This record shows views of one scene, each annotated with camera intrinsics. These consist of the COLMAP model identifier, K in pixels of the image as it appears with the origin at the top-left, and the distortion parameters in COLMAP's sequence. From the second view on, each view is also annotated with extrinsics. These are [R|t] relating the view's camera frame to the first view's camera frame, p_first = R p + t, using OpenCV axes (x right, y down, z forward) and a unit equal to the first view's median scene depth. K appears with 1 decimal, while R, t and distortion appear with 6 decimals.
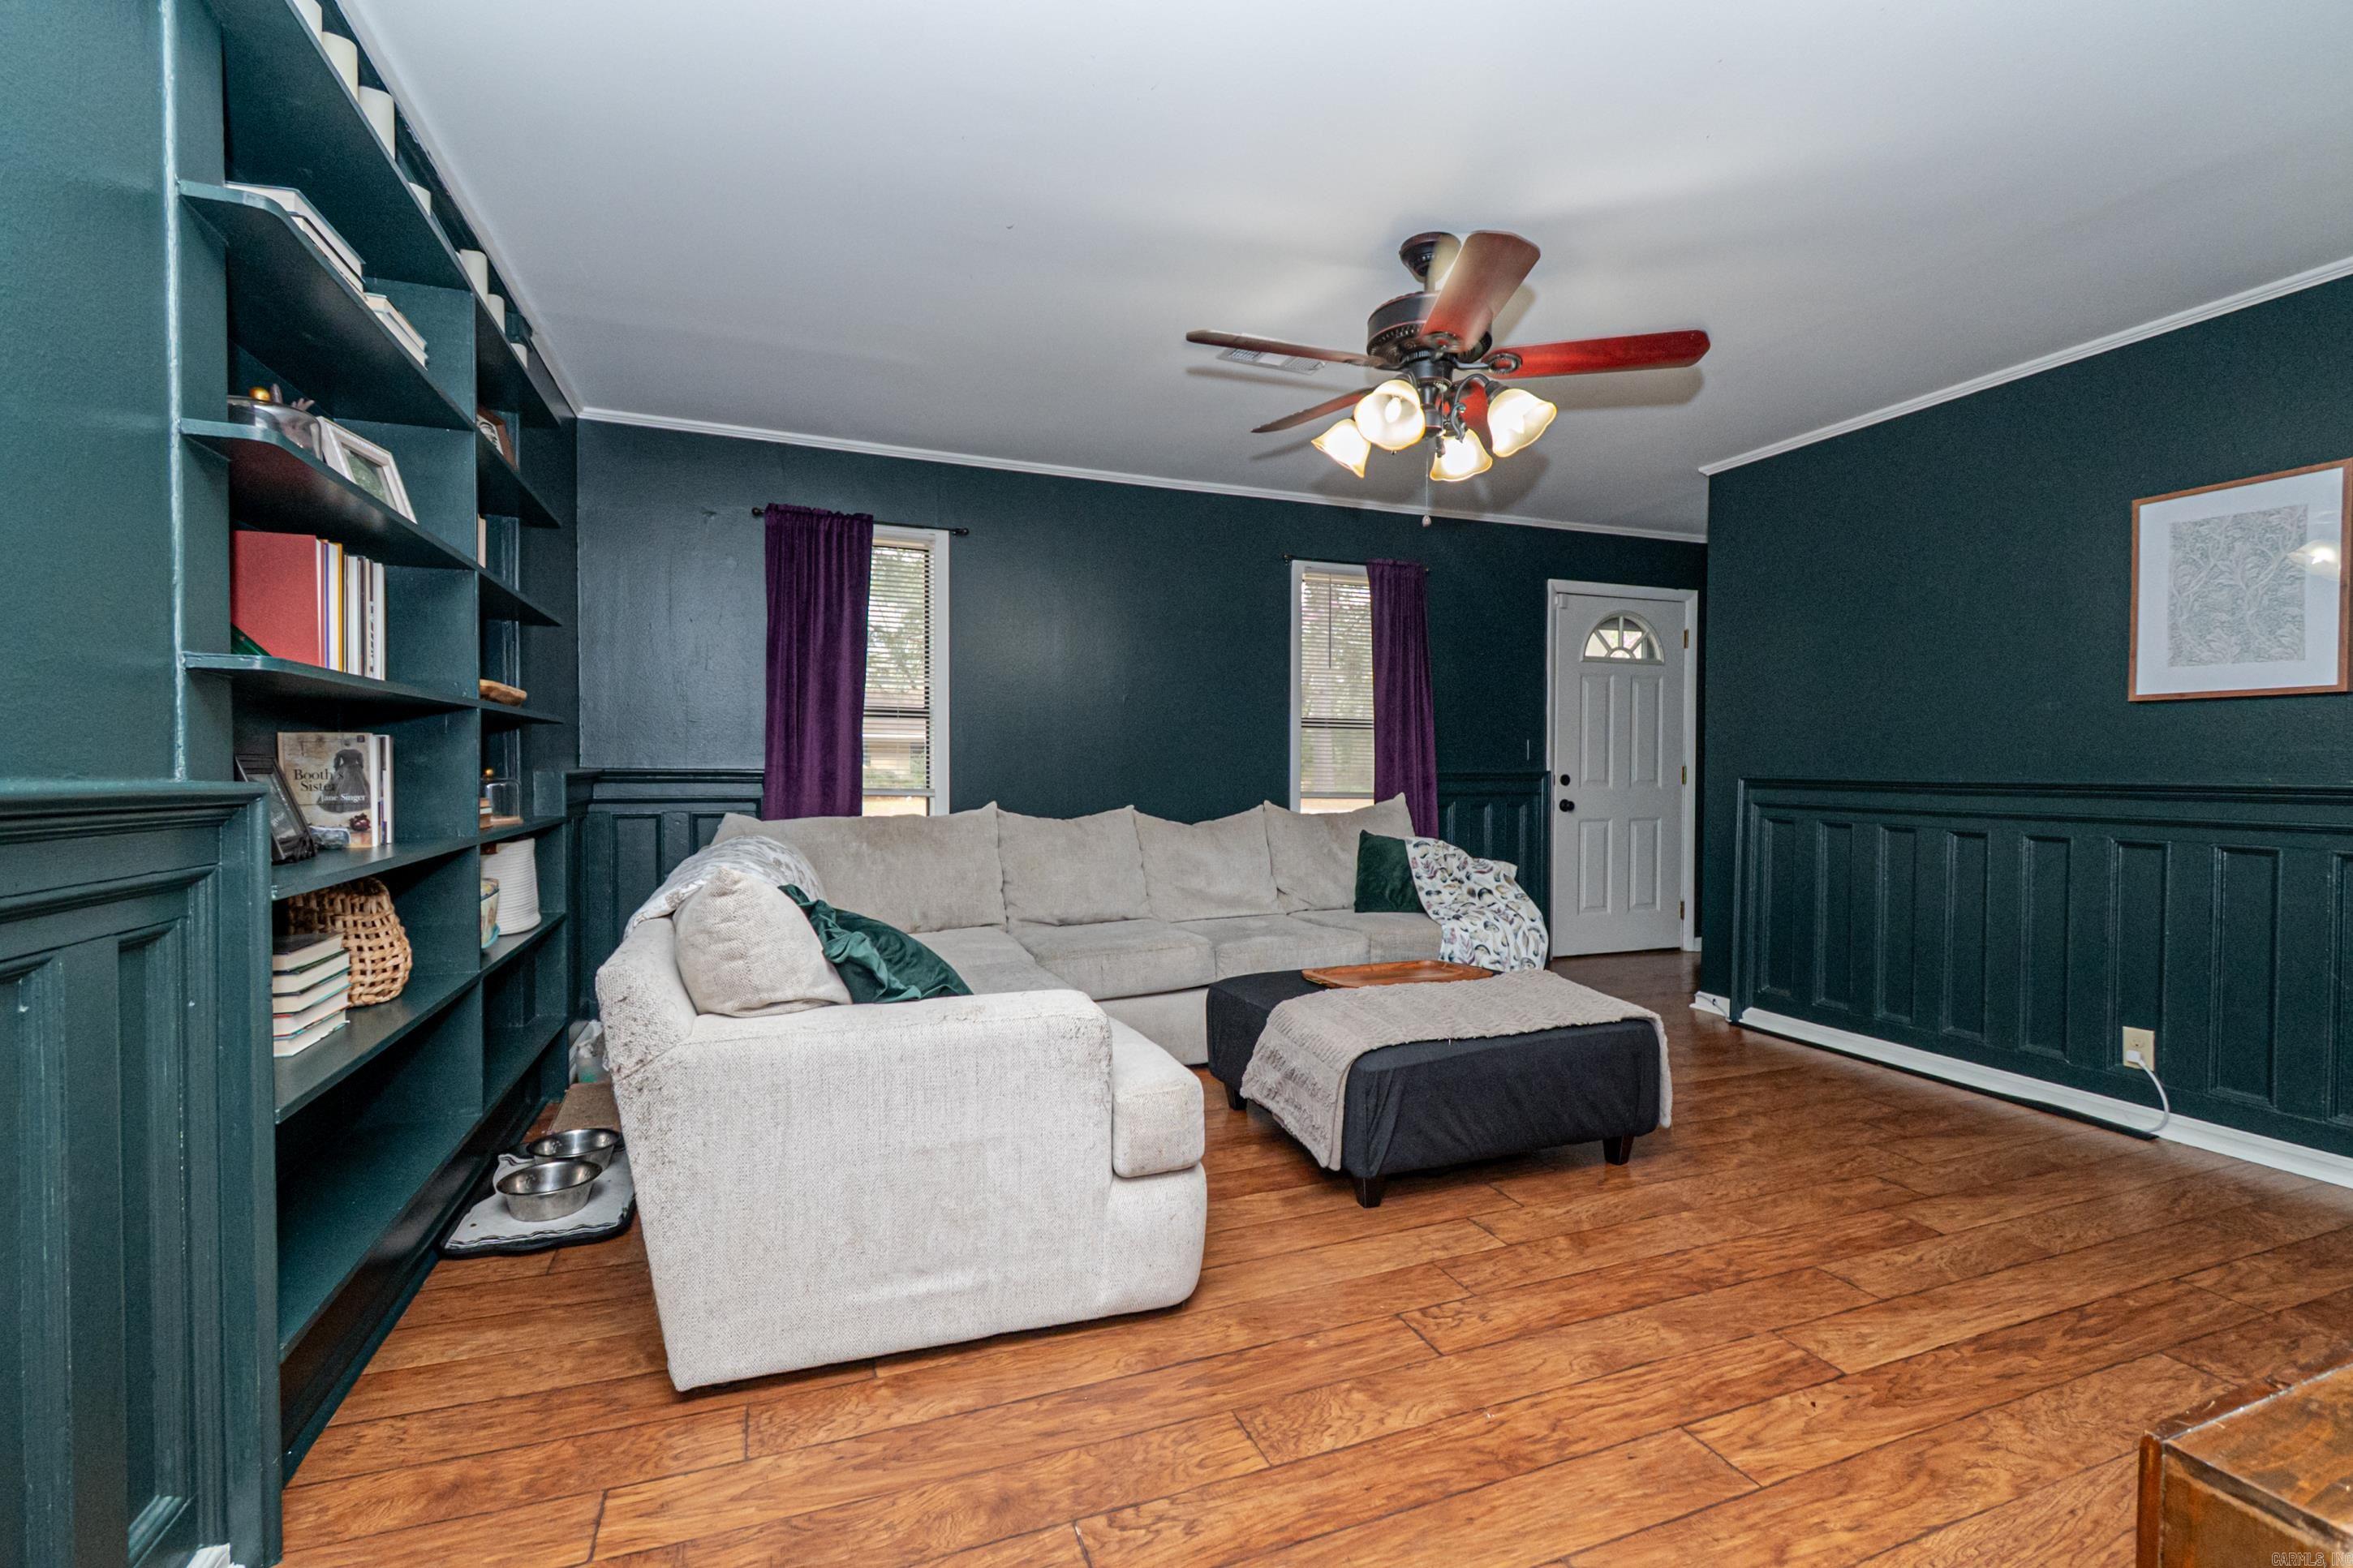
lens RADIAL K [[1123.9, 0, 1176.5], [0, 1123.9, 784.0], [0, 0, 1]] dist [0.002929, 0.000198]
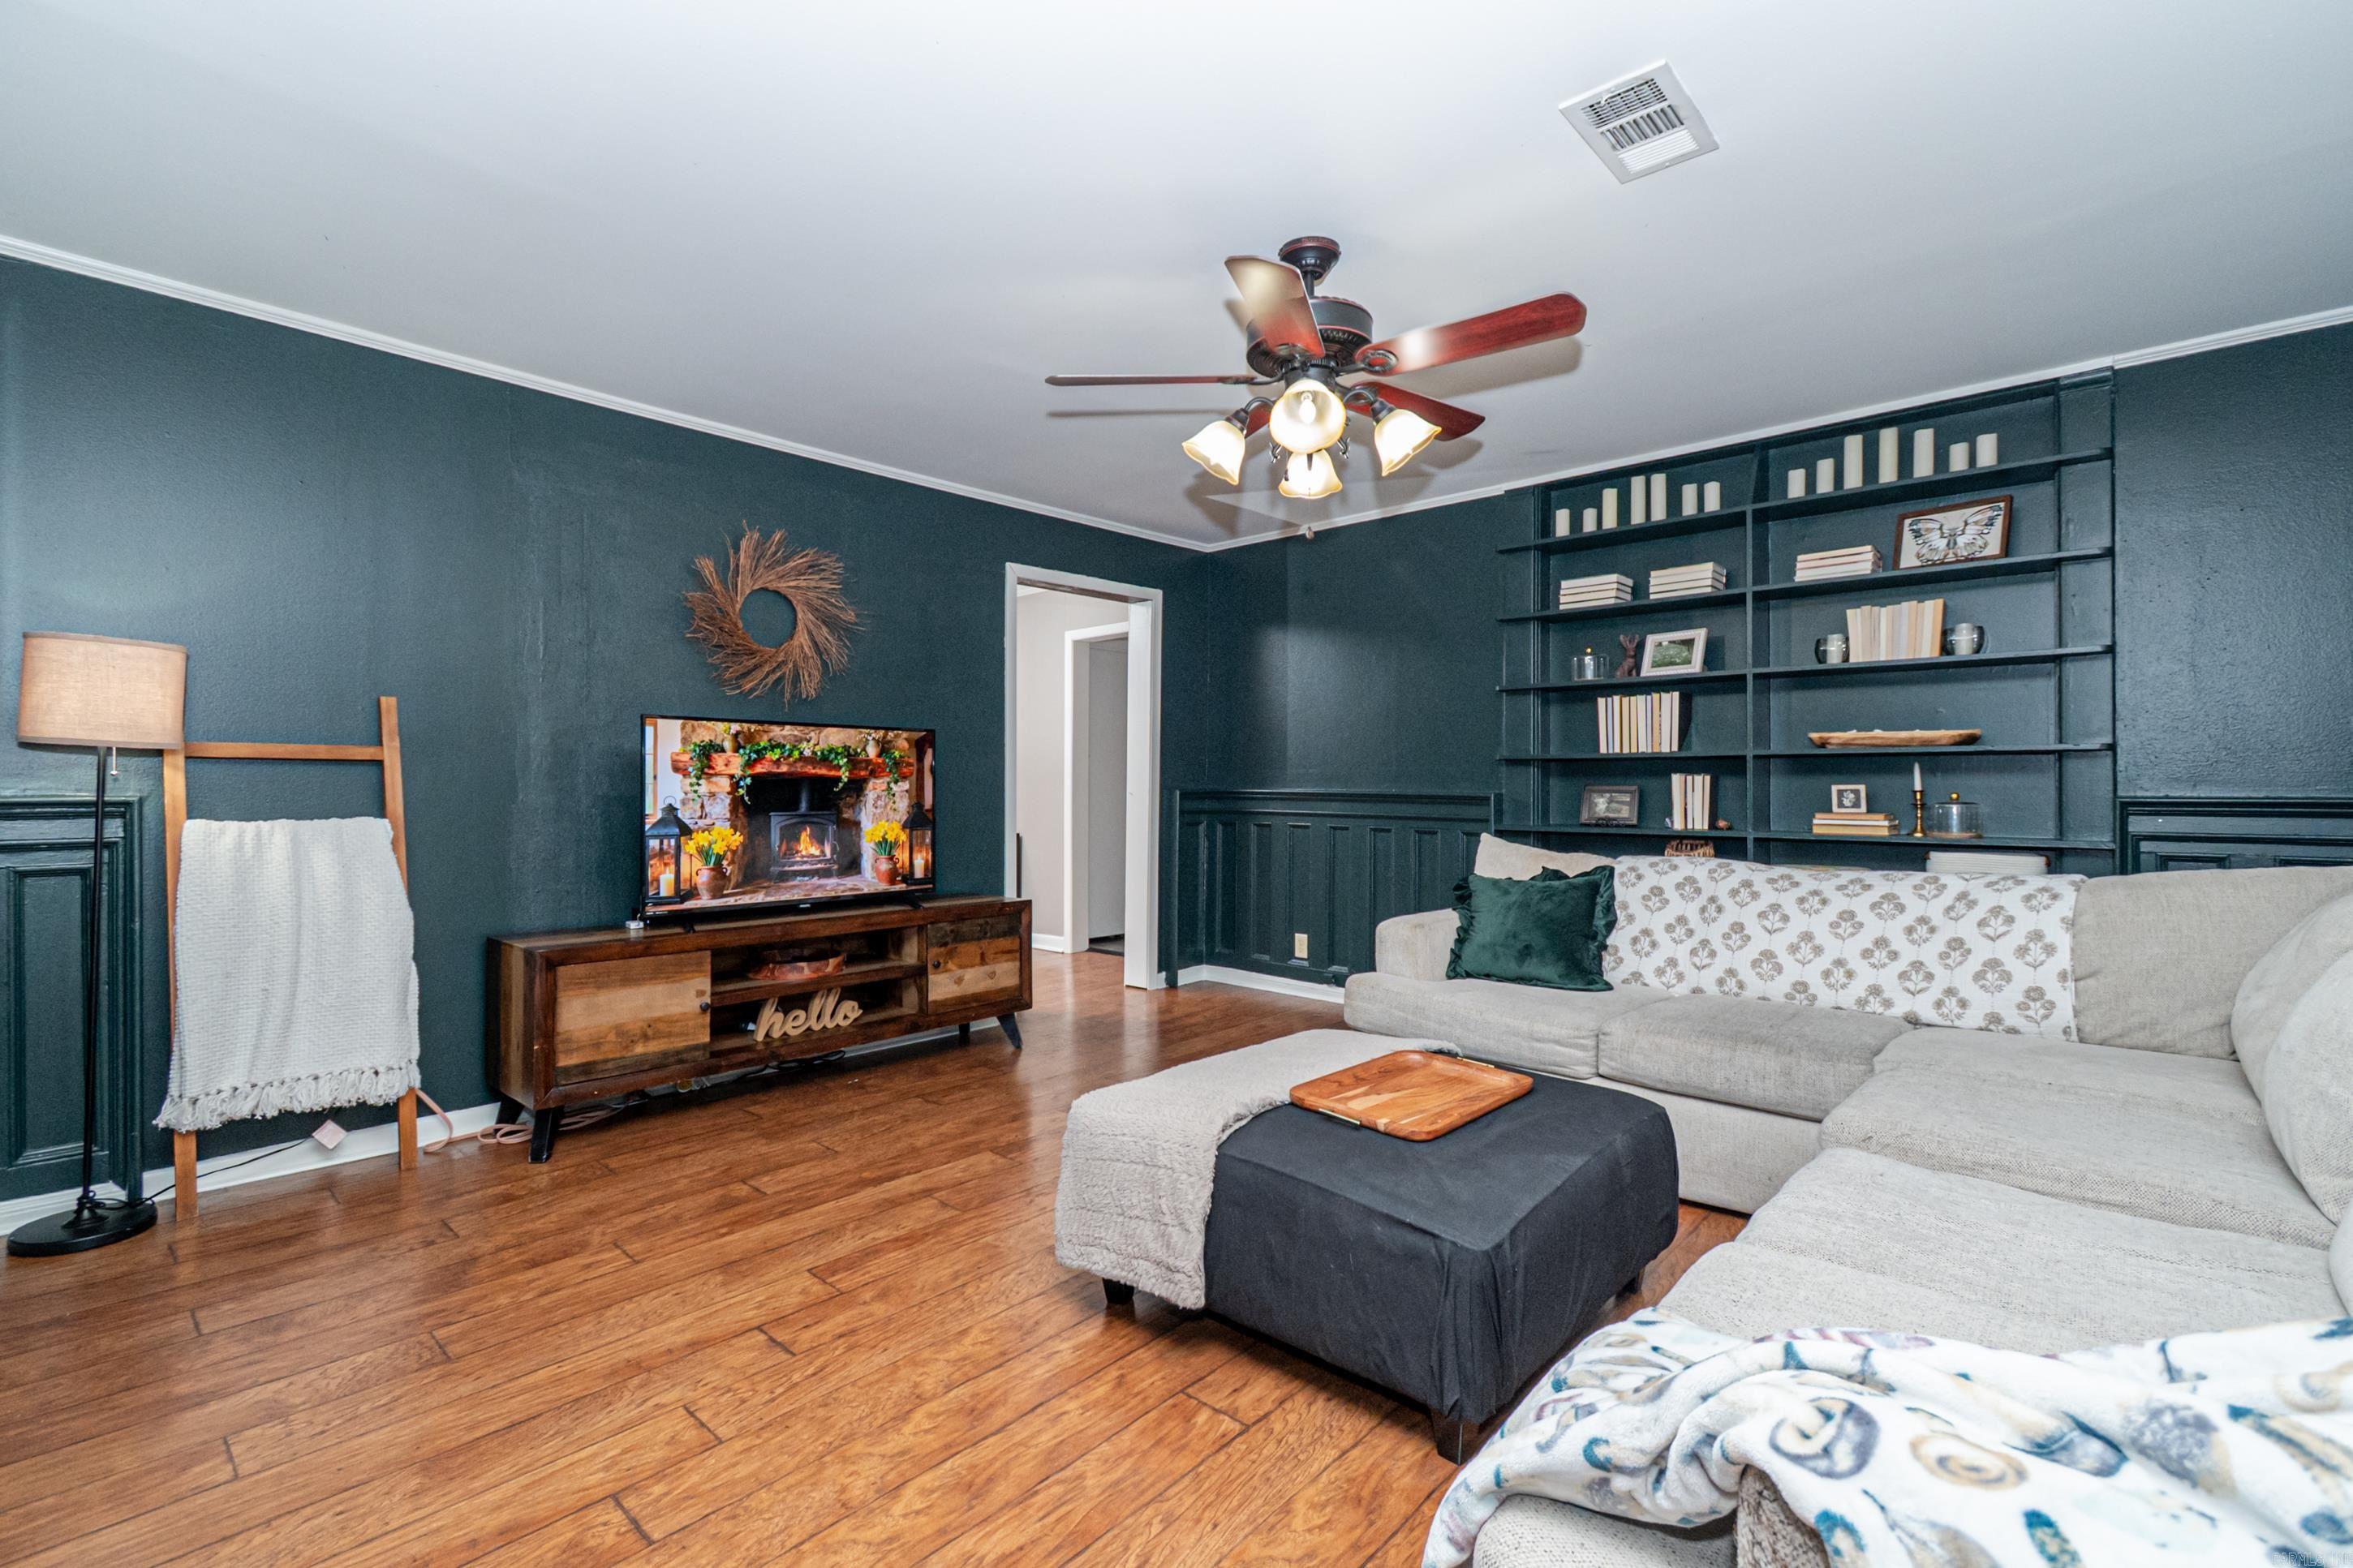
lens RADIAL K [[1041.1, 0, 1176.5], [0, 1041.1, 784.0], [0, 0, 1]] dist [0.004992, -0.004222]
pose [[-0.904275, -0.006514, -0.426900, 0.843454], [-0.014680, 0.999767, 0.015841, -0.043413], [0.426698, 0.020592, -0.904160, 2.101097]]
